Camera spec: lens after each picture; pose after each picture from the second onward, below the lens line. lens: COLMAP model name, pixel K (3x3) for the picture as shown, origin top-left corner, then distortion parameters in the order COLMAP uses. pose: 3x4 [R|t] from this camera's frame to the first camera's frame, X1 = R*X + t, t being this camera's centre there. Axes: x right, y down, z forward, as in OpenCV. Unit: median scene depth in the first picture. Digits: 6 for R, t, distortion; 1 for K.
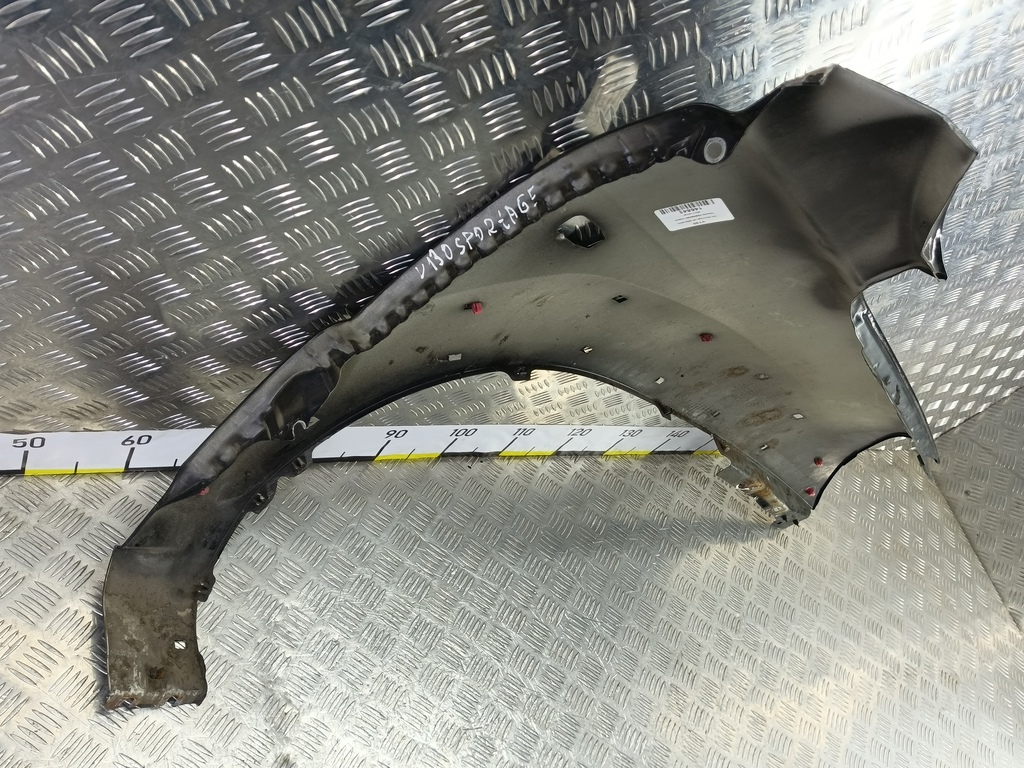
lens RADIAL K [[677.3, 0, 518.2], [0, 677.3, 374.5], [0, 0, 1]] dist [0.039072, -0.045037]
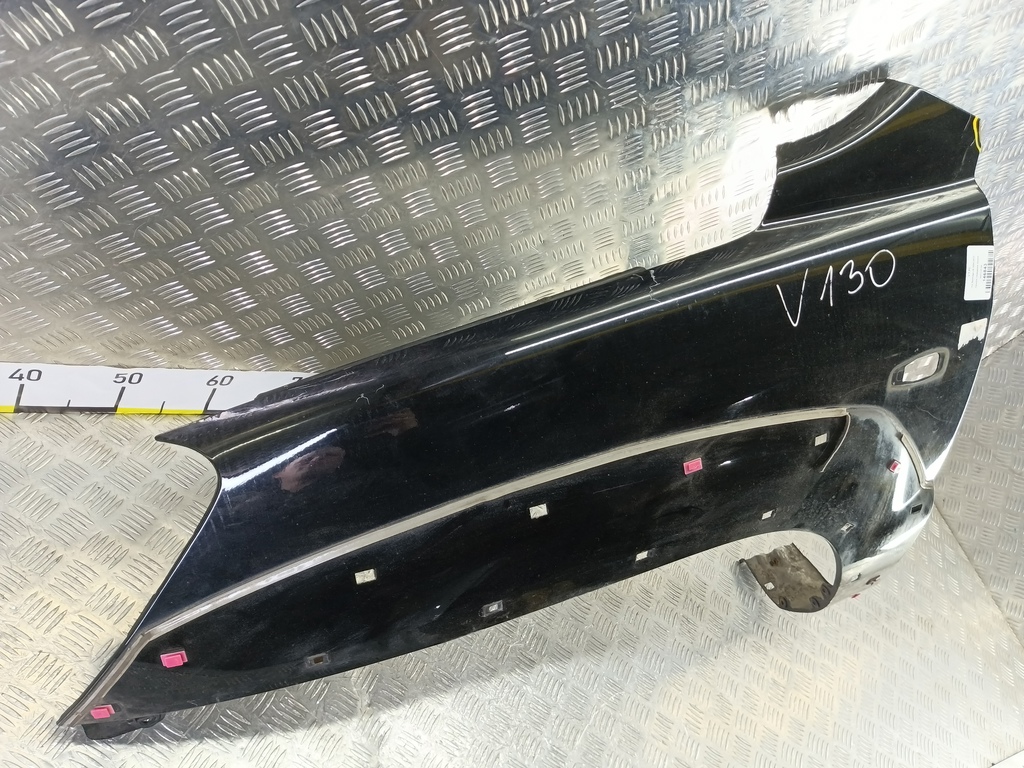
lens RADIAL K [[677.3, 0, 510.2], [0, 677.3, 390.8], [0, 0, 1]] dist [0.039072, -0.045037]
pose [[0.998914, -0.016349, 0.043631, -0.139832], [0.017504, 0.999502, -0.026238, 0.160890], [-0.043181, 0.026973, 0.998703, -0.145297]]
